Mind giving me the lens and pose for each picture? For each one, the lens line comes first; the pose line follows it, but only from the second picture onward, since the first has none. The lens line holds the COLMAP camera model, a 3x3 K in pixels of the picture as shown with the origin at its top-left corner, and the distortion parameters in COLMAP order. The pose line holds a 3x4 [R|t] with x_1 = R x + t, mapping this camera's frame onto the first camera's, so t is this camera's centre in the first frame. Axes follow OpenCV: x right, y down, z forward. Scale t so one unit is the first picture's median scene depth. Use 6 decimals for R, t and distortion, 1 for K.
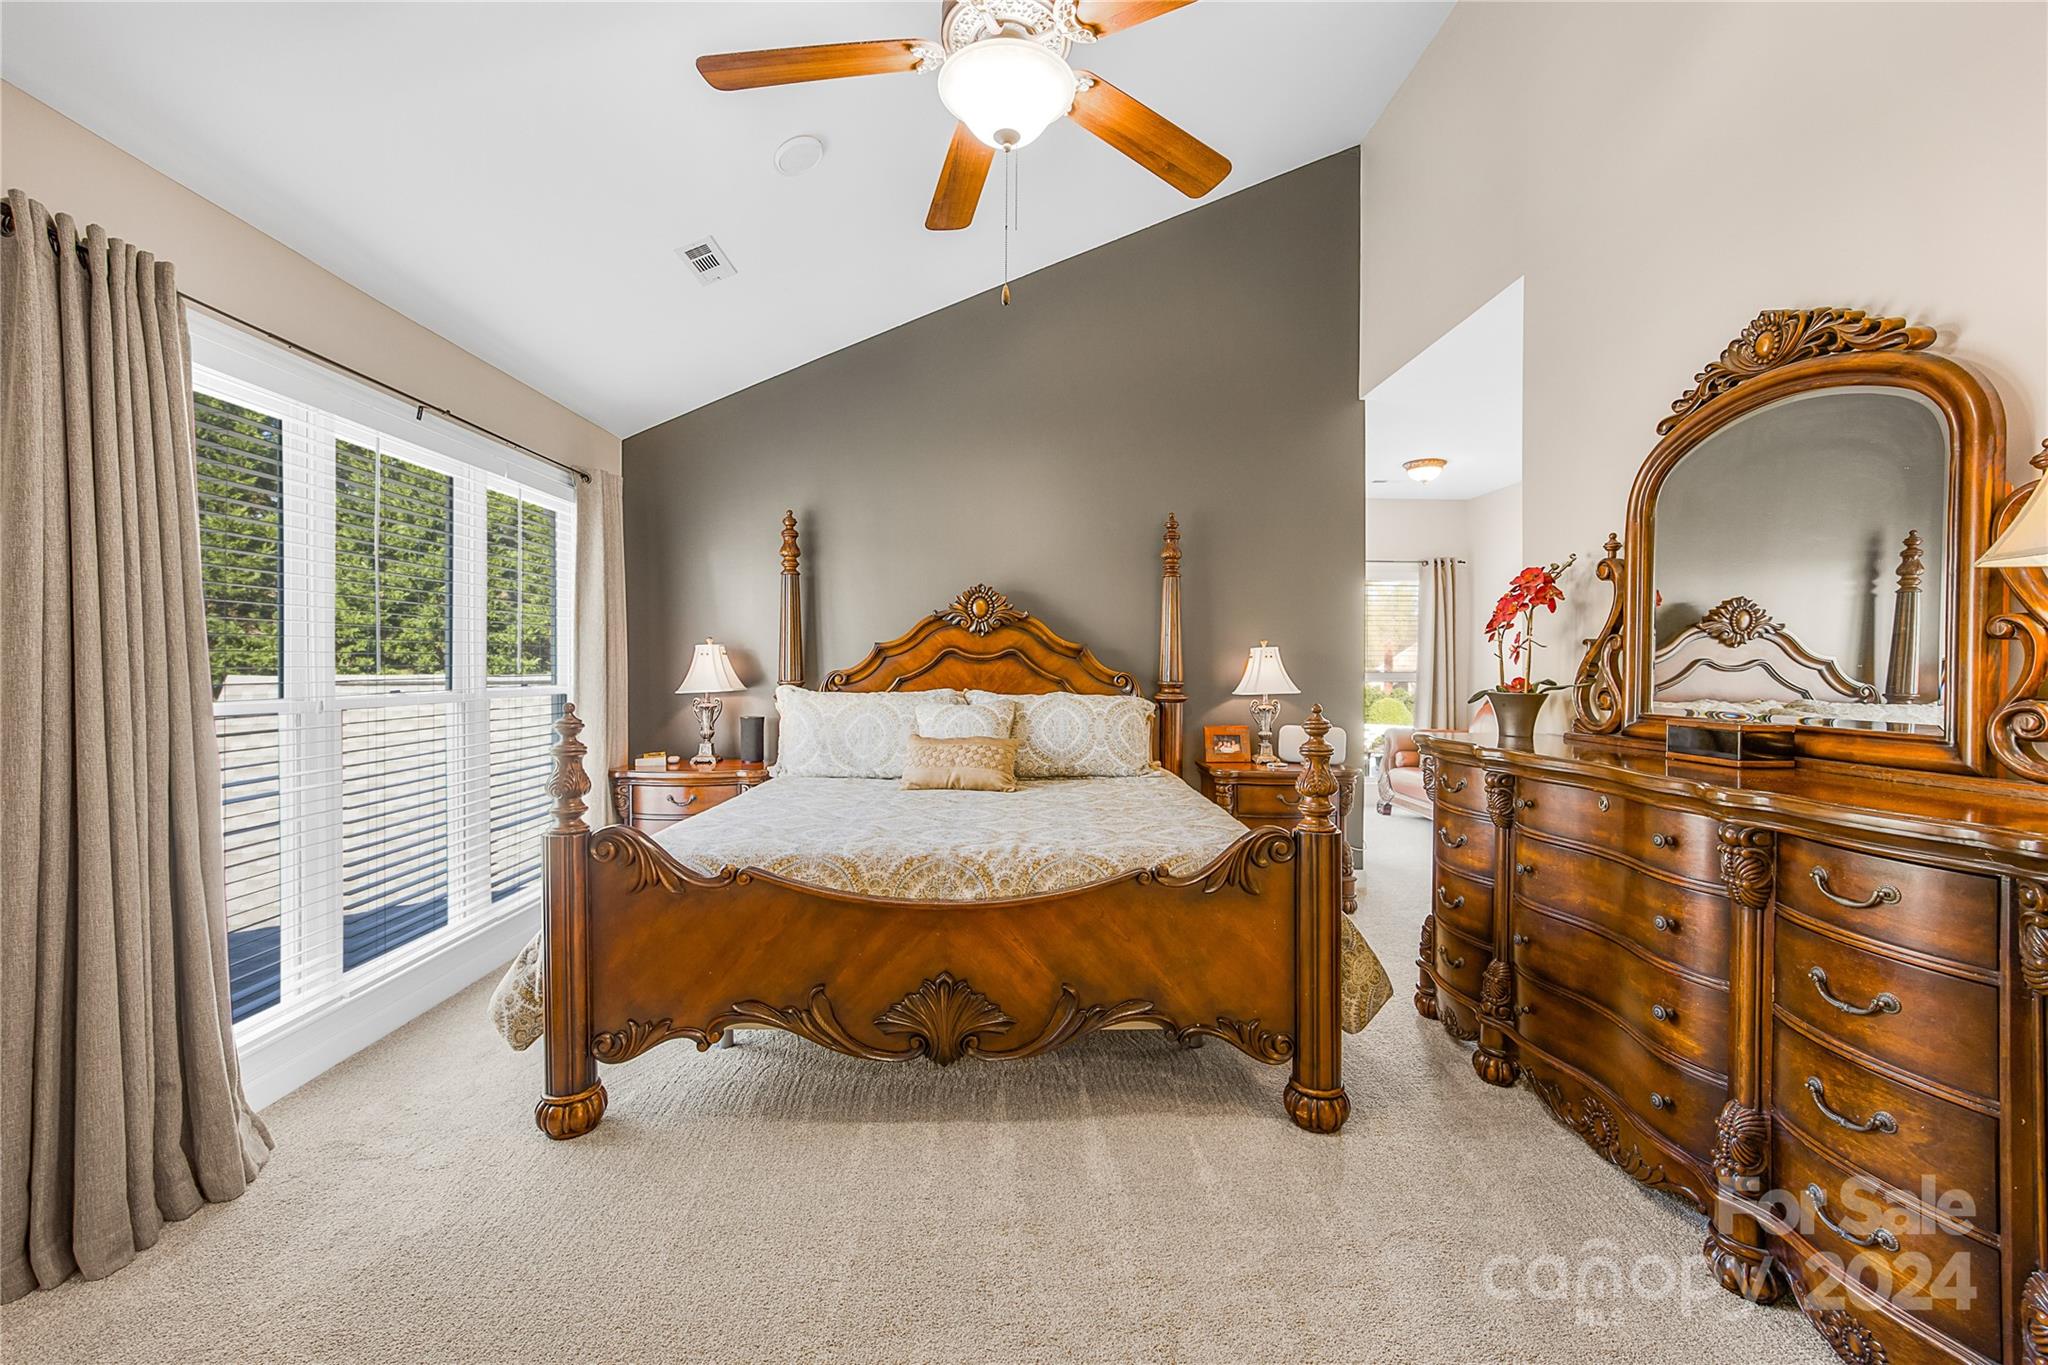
lens RADIAL K [[813.5, 0, 1027.6], [0, 813.5, 668.0], [0, 0, 1]] dist [-0.042723, 0.013715]
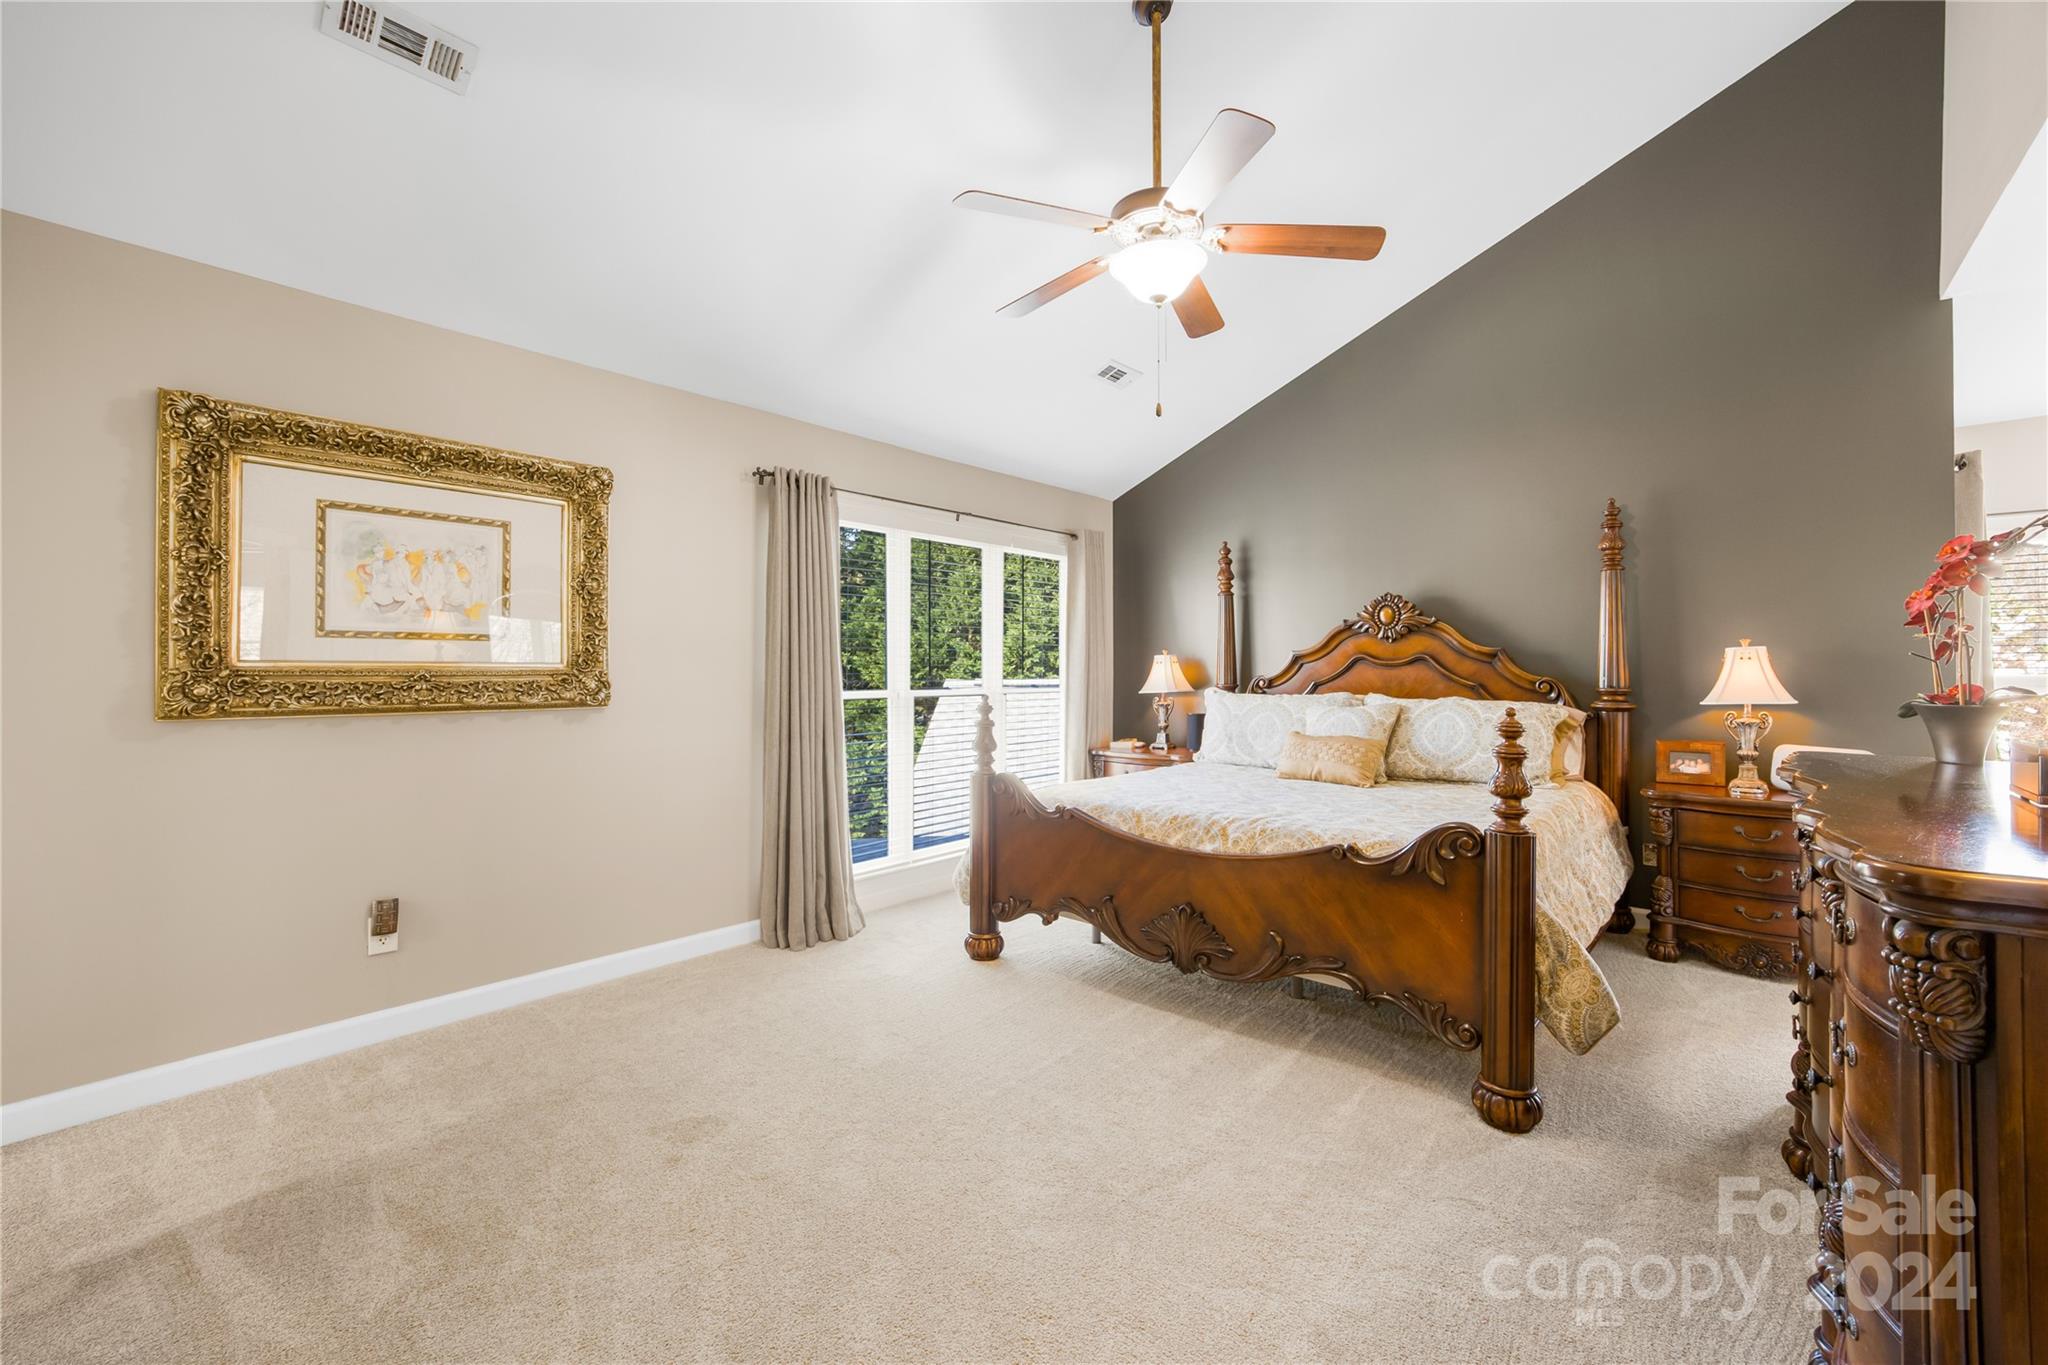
lens RADIAL K [[832.7, 0, 1029.9], [0, 832.7, 659.6], [0, 0, 1]] dist [-0.039375, 0.014550]
pose [[0.727595, -0.013305, -0.685878, 0.609664], [0.001271, 0.999836, -0.018047, 0.002141], [0.686006, 0.012258, 0.727493, -0.160314]]
